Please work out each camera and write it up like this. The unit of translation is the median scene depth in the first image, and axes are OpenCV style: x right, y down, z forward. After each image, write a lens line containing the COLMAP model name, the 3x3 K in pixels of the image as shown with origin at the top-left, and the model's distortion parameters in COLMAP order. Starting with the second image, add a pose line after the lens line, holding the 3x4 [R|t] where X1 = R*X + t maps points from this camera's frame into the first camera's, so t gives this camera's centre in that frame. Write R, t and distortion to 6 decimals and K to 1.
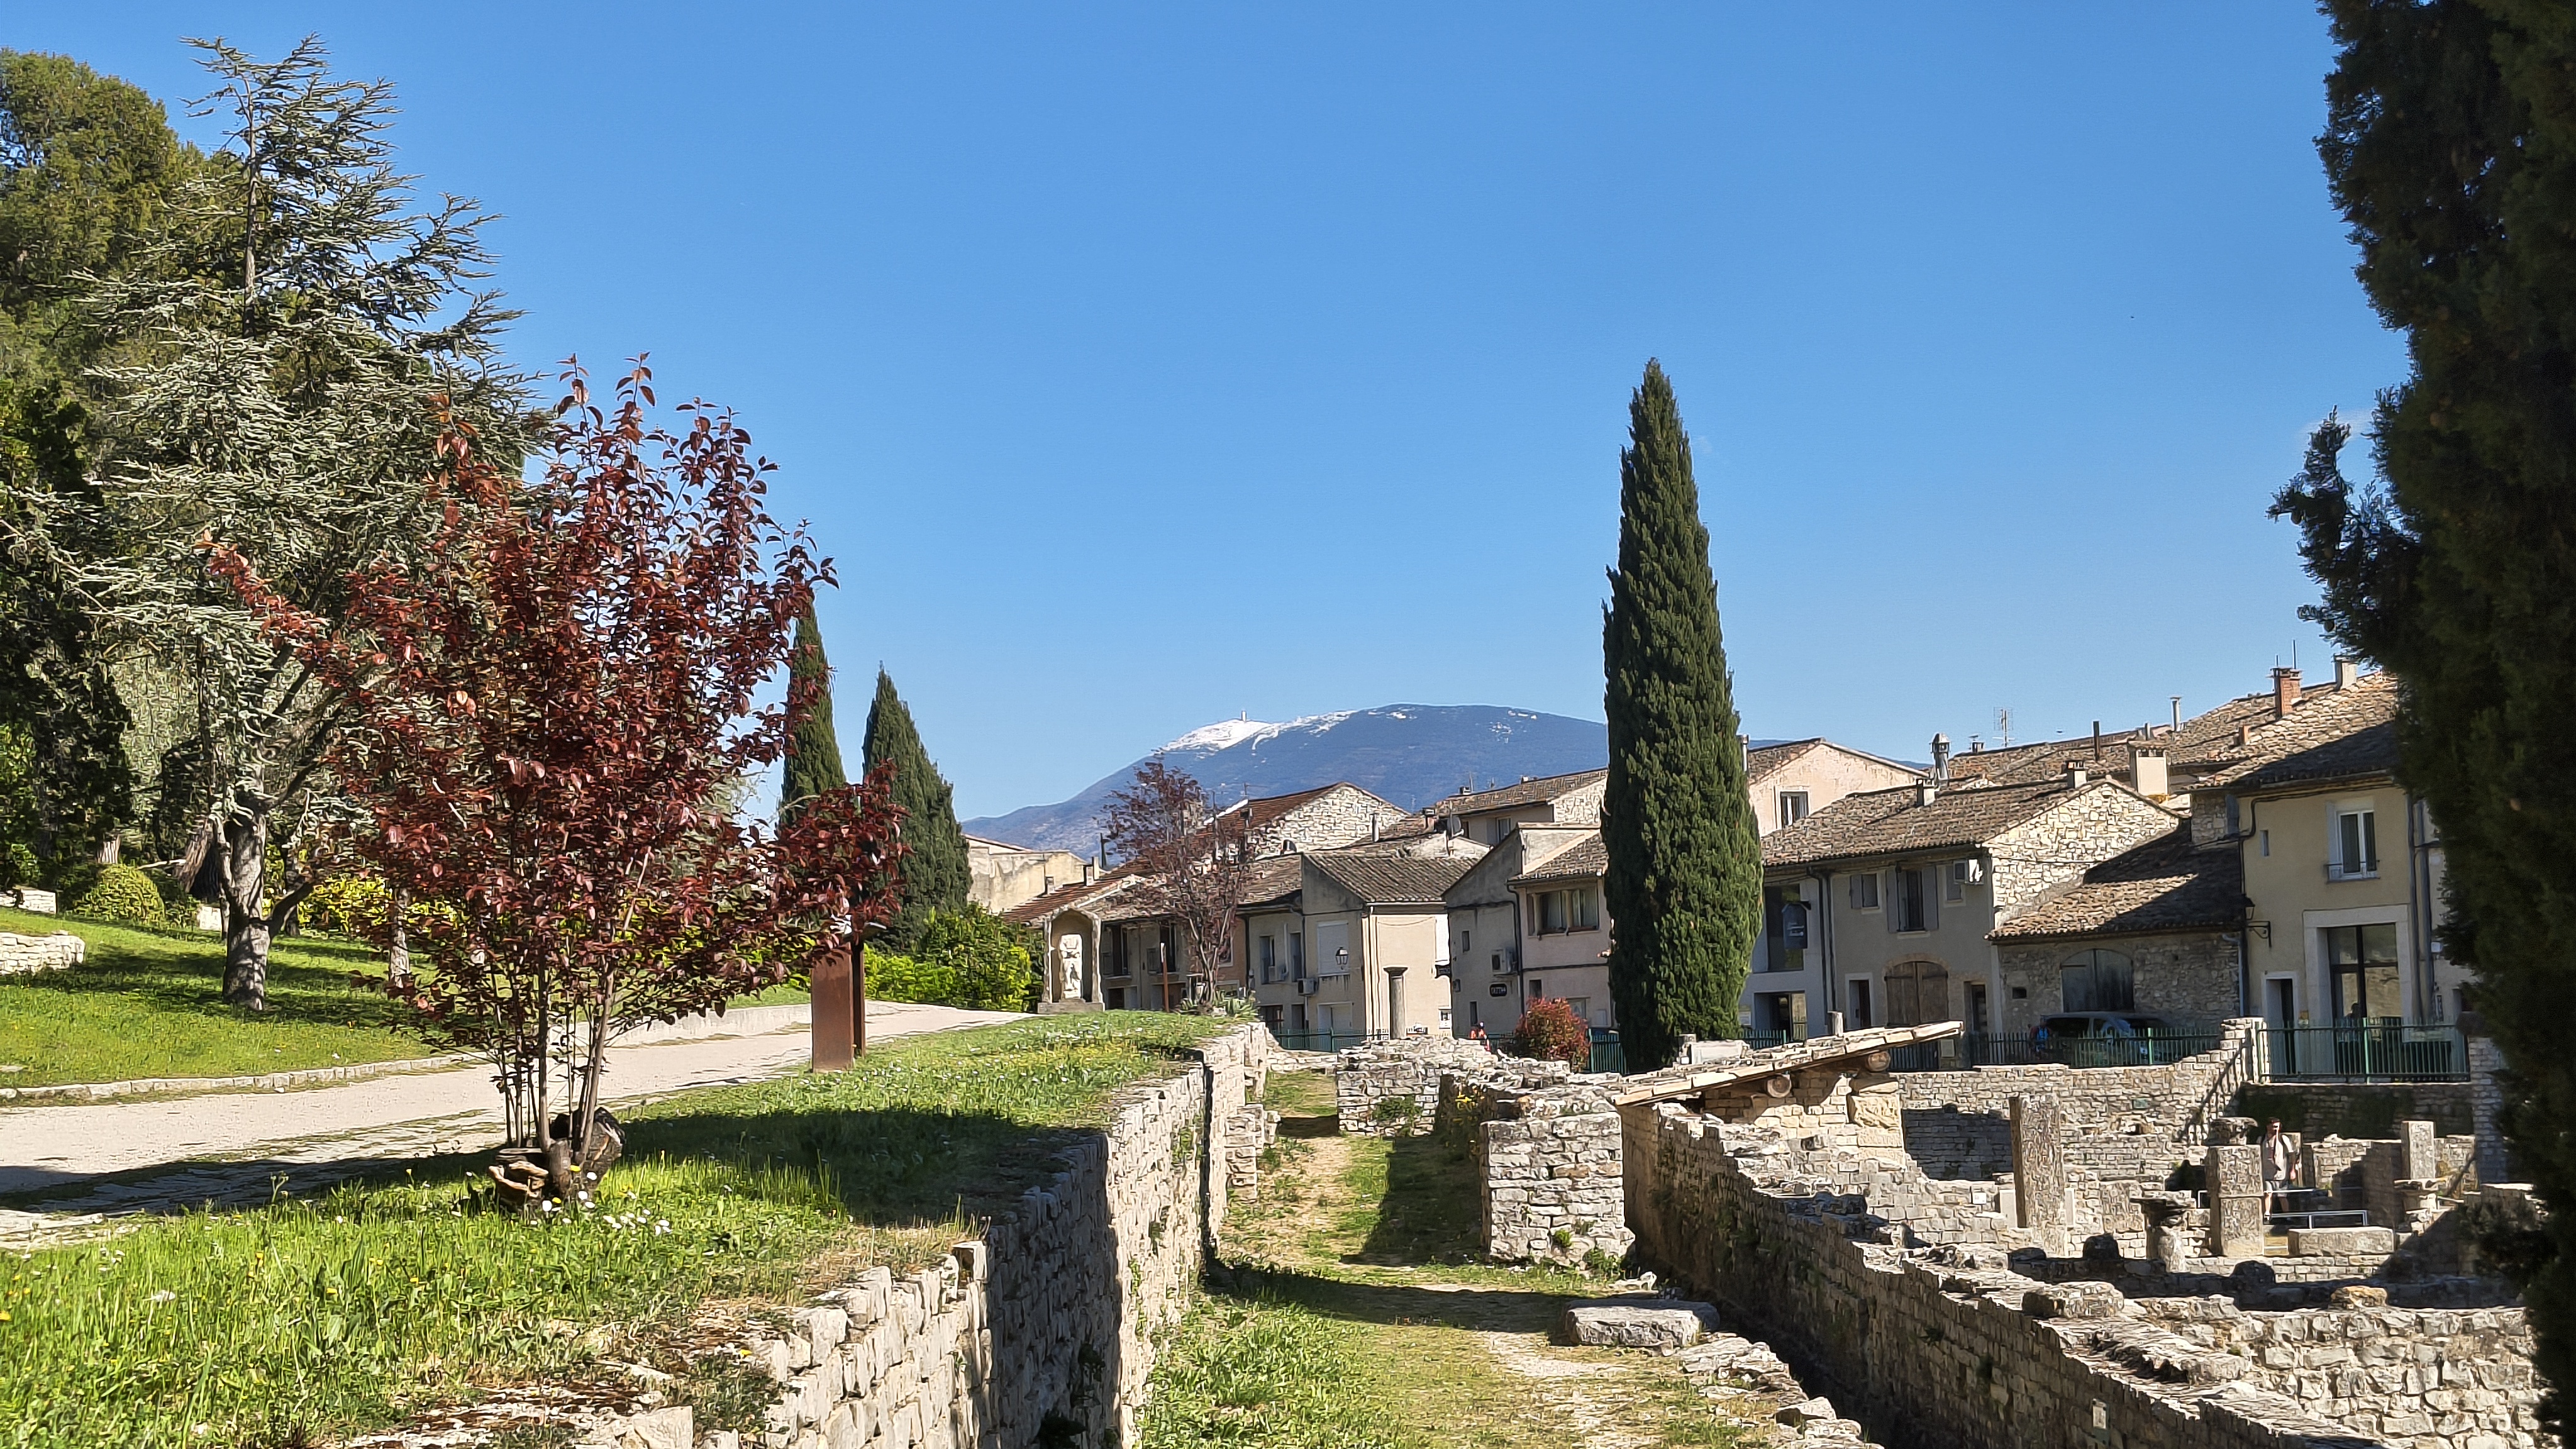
lens RADIAL K [[3545.7, 0, 1288.0], [0, 3545.7, 724.5], [0, 0, 1]] dist [-0.002929, -0.004720]
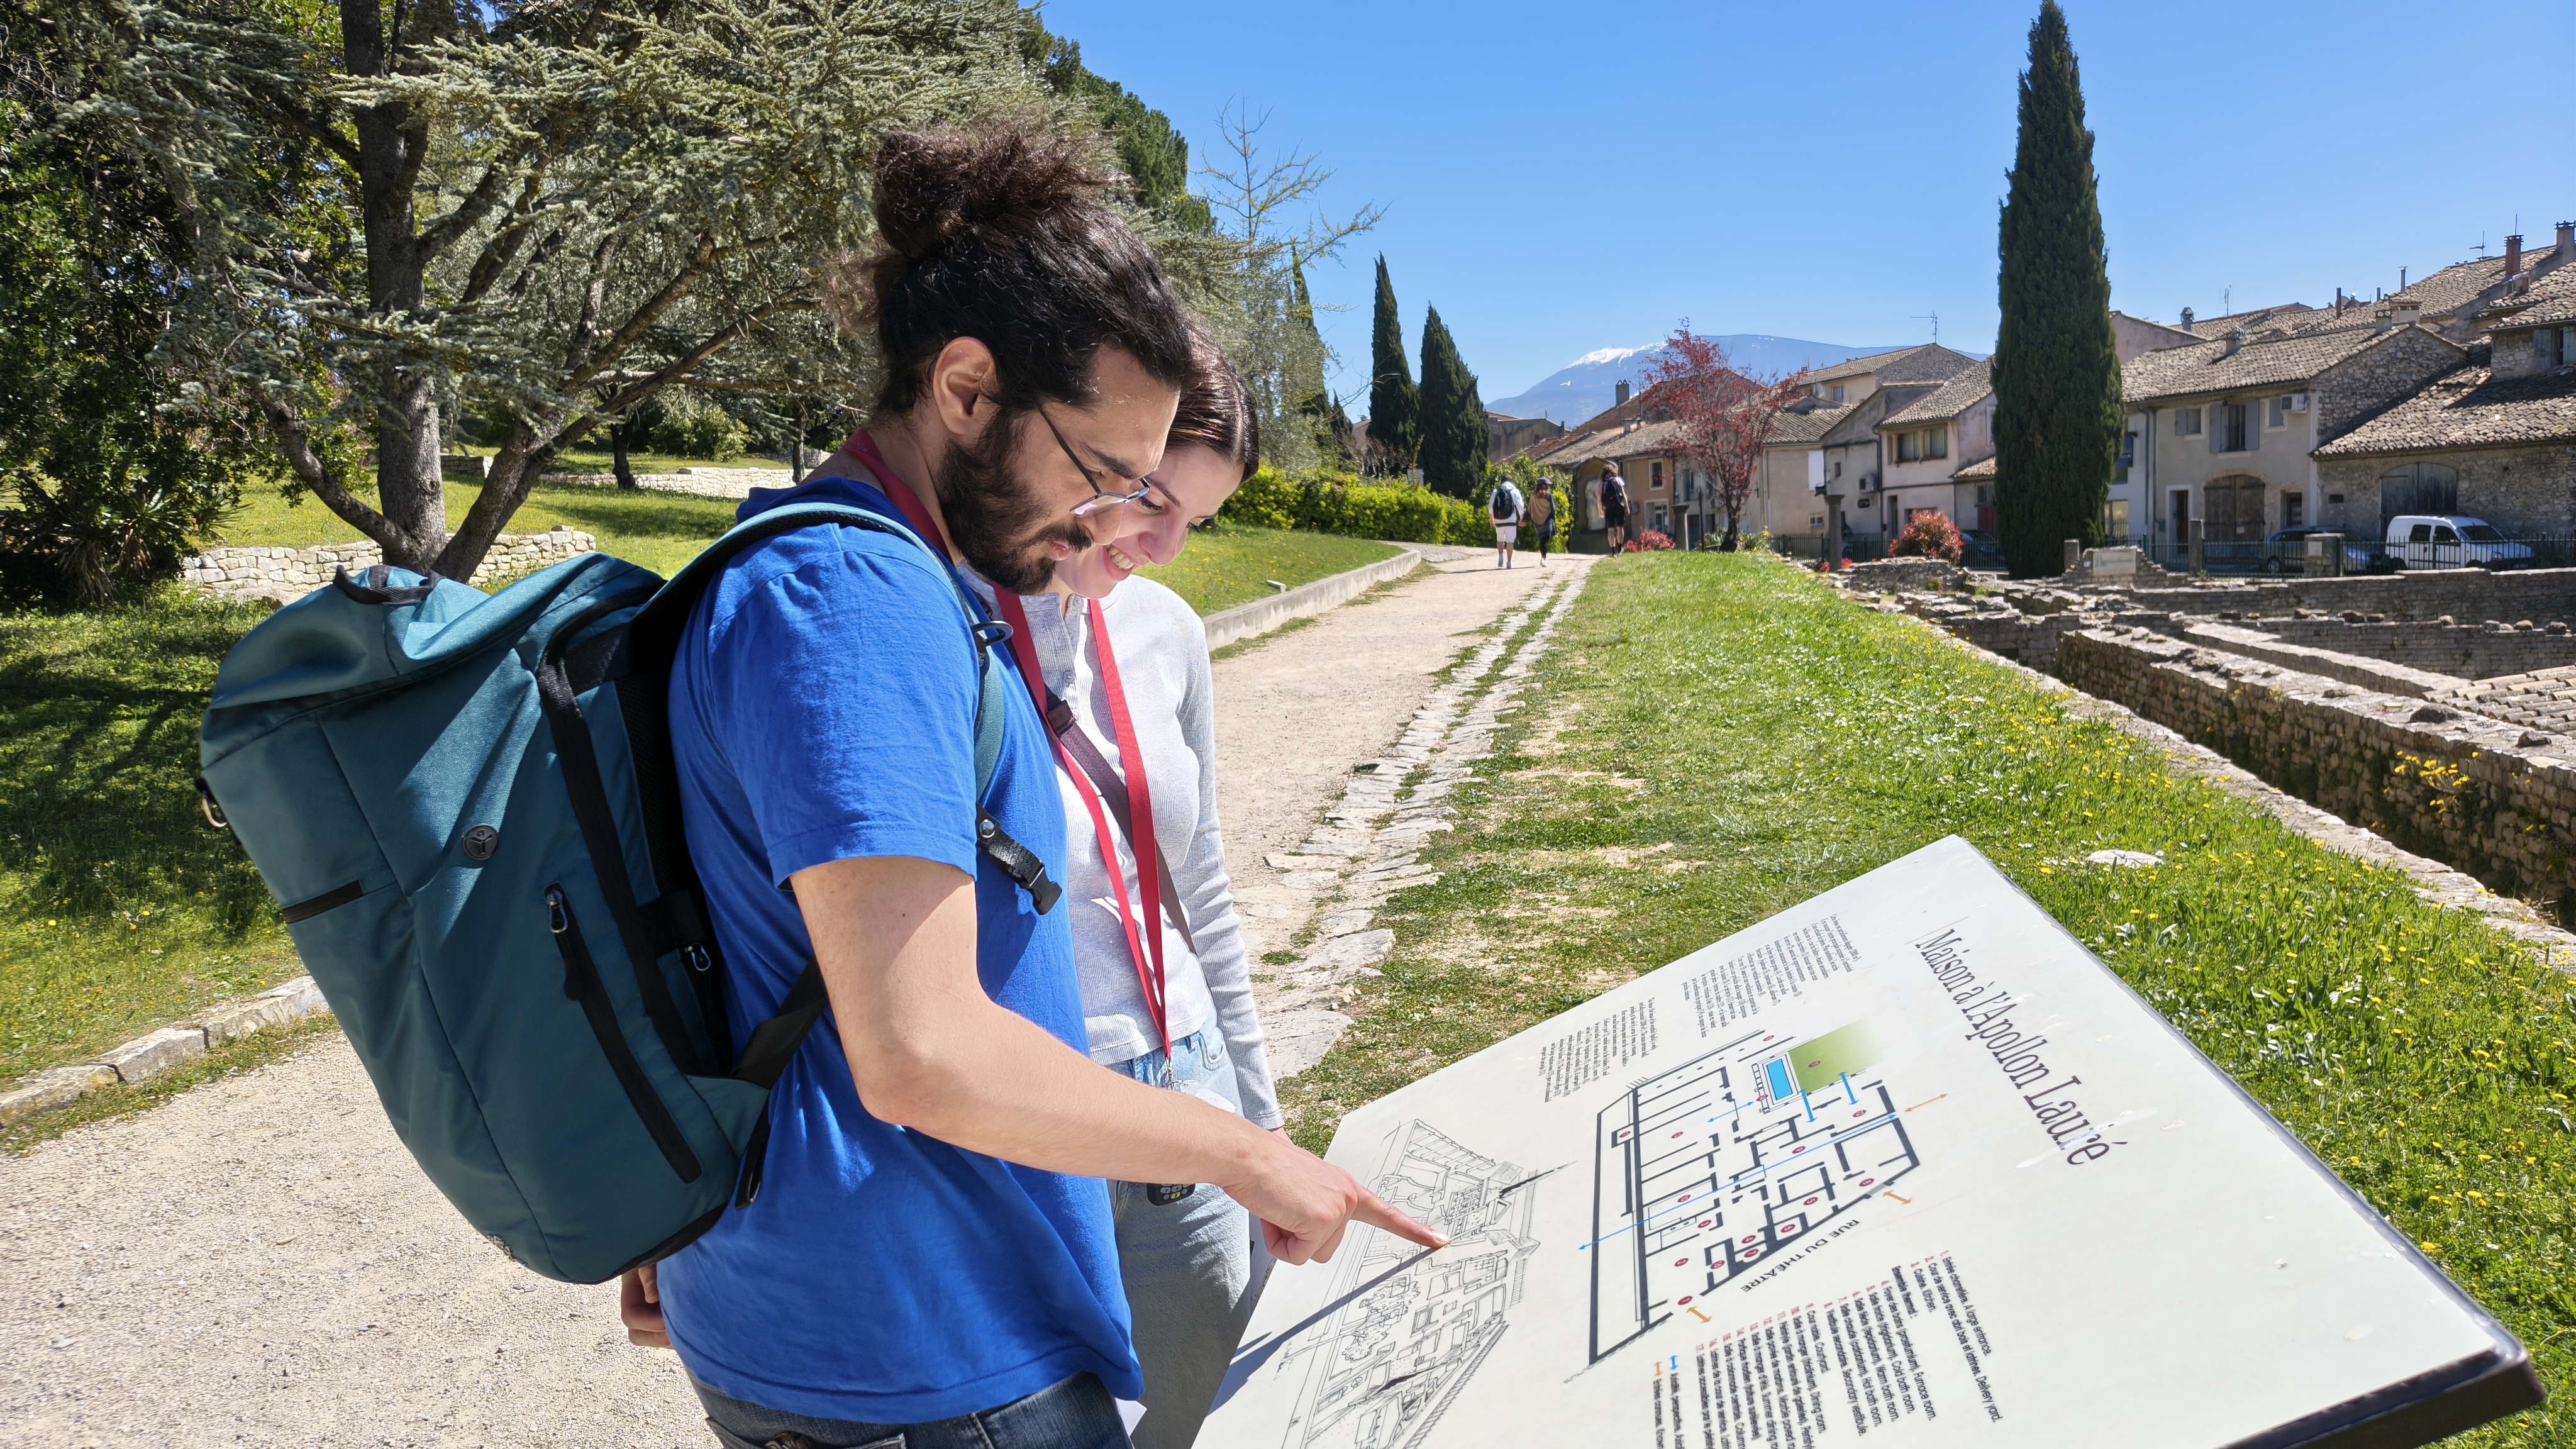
lens RADIAL K [[1647.7, 0, 1294.0], [0, 1647.7, 758.8], [0, 0, 1]] dist [0.035754, -0.043876]
pose [[0.981218, 0.002789, -0.192881, -0.042493], [0.042067, 0.972736, 0.228066, 0.013994], [0.188258, -0.231897, 0.954349, 0.318208]]
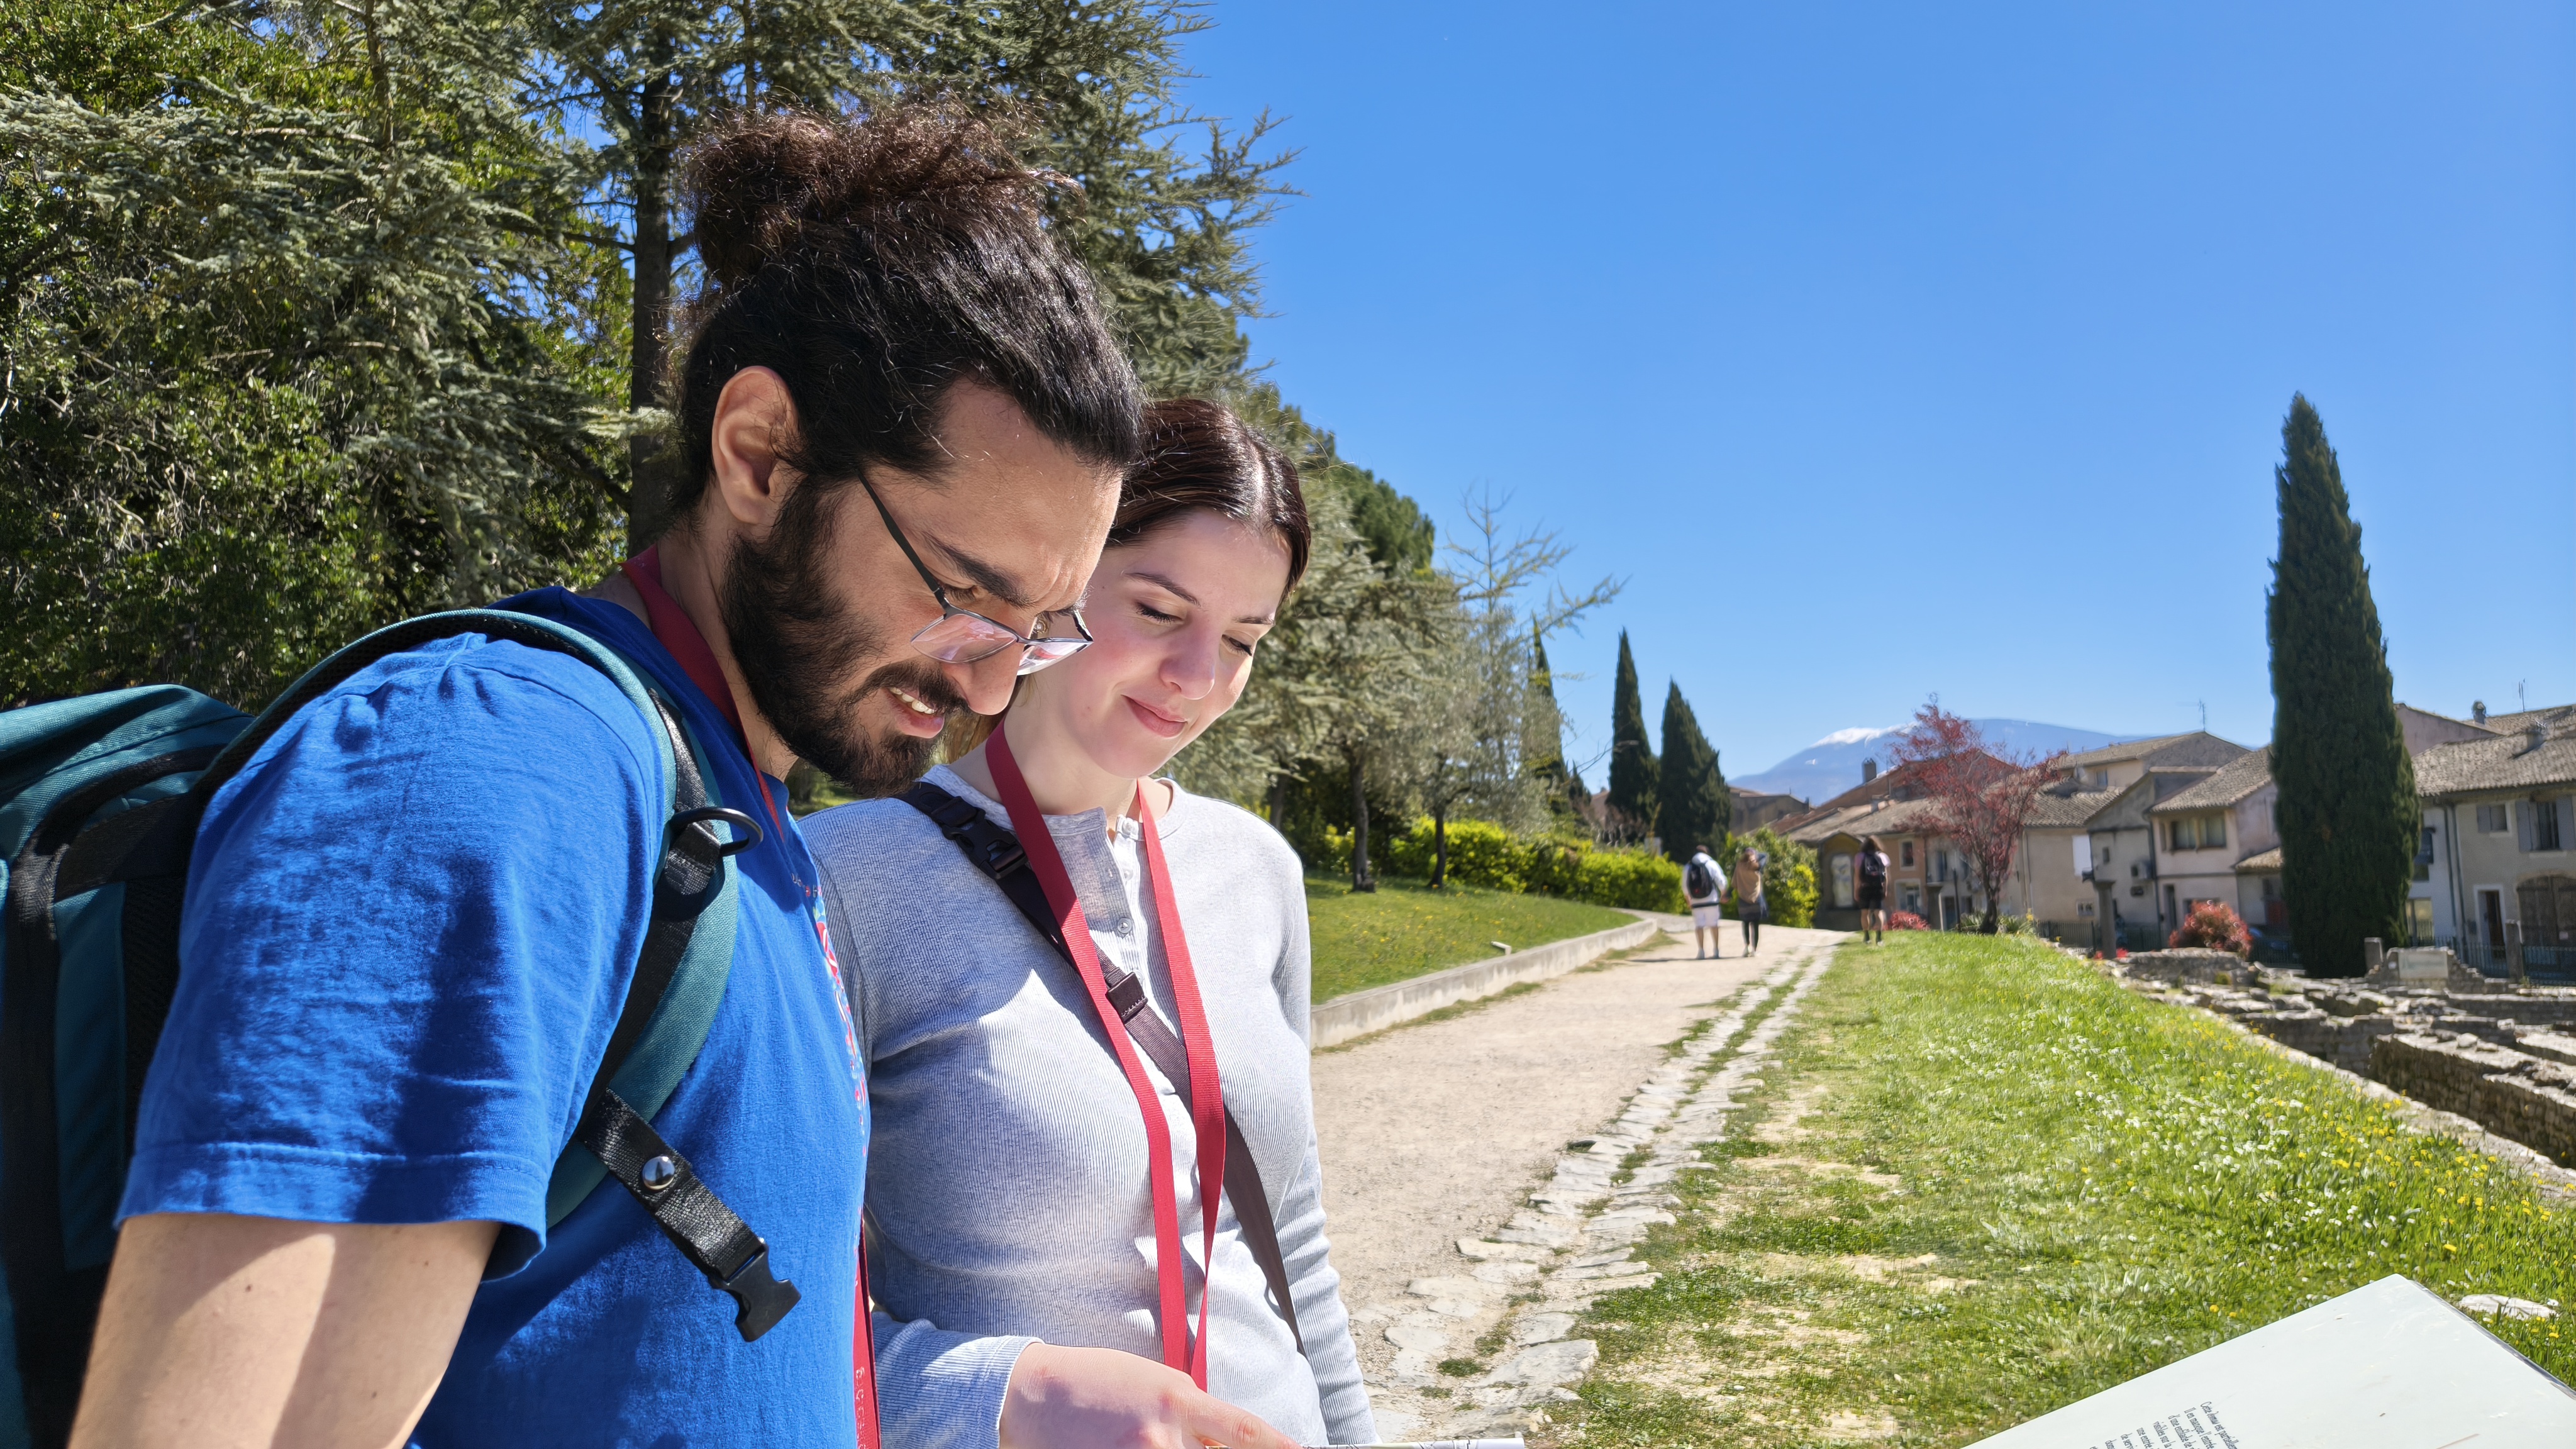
lens RADIAL K [[1662.5, 0, 1339.9], [0, 1662.5, 734.9], [0, 0, 1]] dist [0.046167, -0.071826]
pose [[0.953295, -0.017661, -0.301525, -0.042208], [0.016366, 0.999843, -0.006821, 0.015383], [0.301598, 0.001567, 0.953434, 0.323062]]
